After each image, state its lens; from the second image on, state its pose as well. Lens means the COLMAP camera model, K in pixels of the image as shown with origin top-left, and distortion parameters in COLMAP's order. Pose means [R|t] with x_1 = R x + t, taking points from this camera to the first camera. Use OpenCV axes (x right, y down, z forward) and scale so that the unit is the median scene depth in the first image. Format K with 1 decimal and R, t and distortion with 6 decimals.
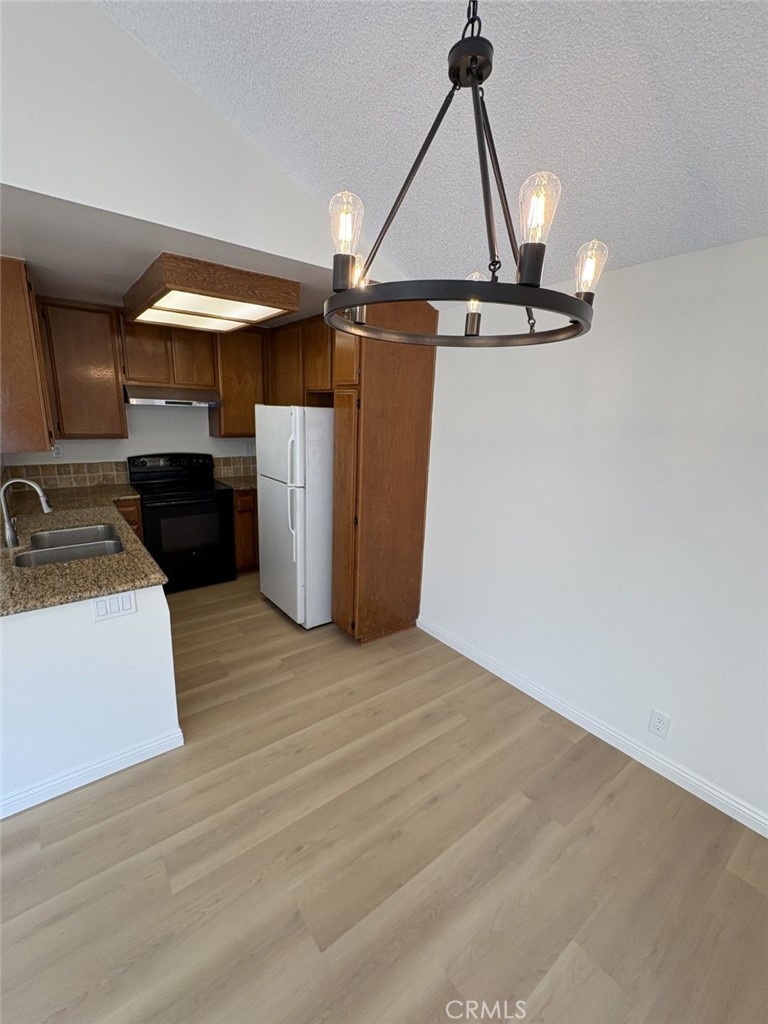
lens RADIAL K [[437.7, 0, 379.3], [0, 437.7, 511.8], [0, 0, 1]] dist [0.002232, 0.000102]
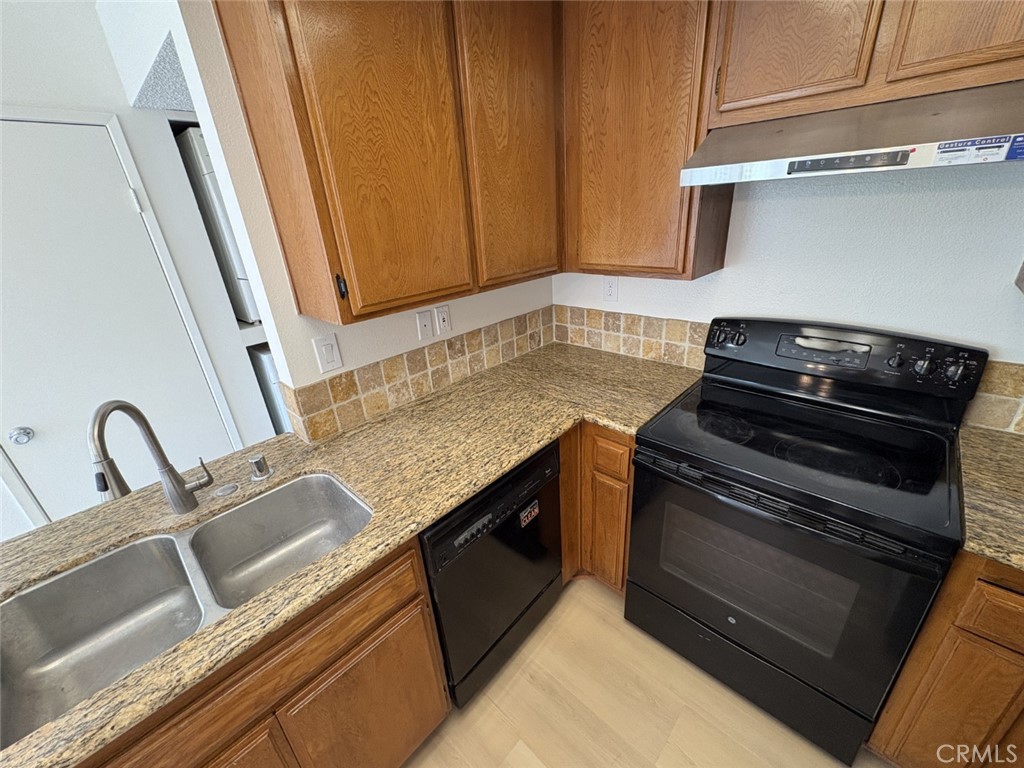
lens RADIAL K [[412.0, 0, 516.1], [0, 412.0, 385.6], [0, 0, 1]] dist [0.003118, 0.000183]
pose [[0.167779, 0.351625, -0.920983, -0.212283], [-0.159292, 0.931619, 0.326668, -0.170121], [0.972870, 0.091897, 0.212317, 0.752335]]
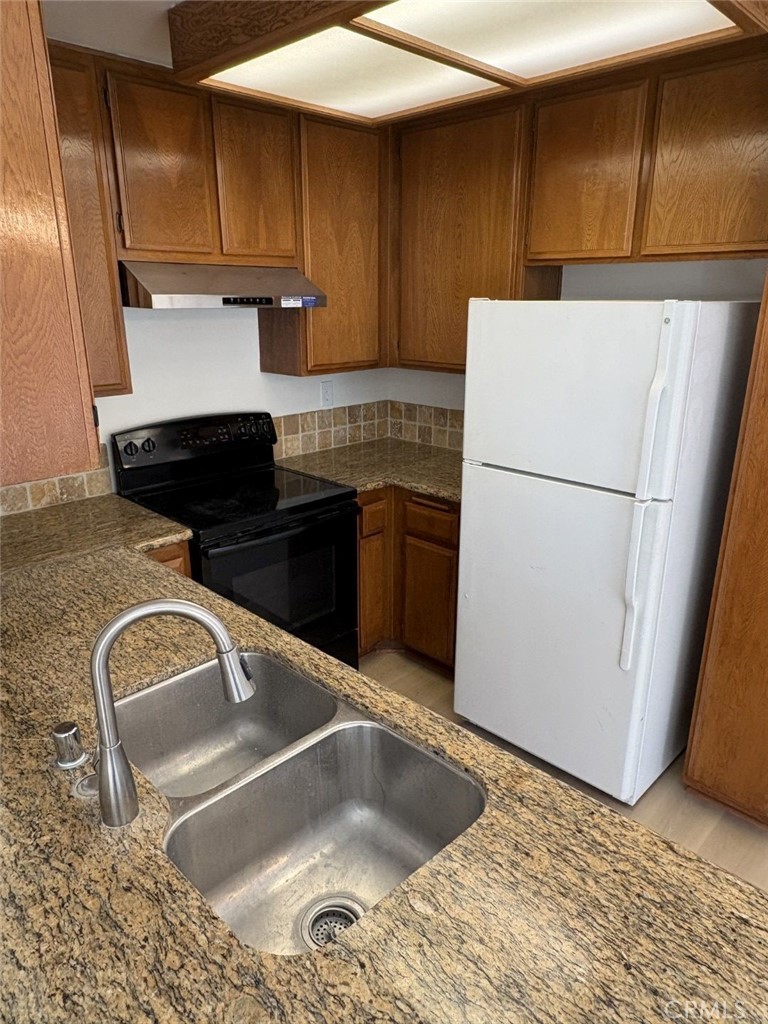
lens RADIAL K [[674.2, 0, 386.0], [0, 674.2, 513.0], [0, 0, 1]] dist [-0.004277, 0.000316]
pose [[0.988687, -0.077814, 0.128227, -0.413157], [0.066470, 0.993676, 0.090496, -0.093238], [-0.134458, -0.080949, 0.987607, 0.317269]]
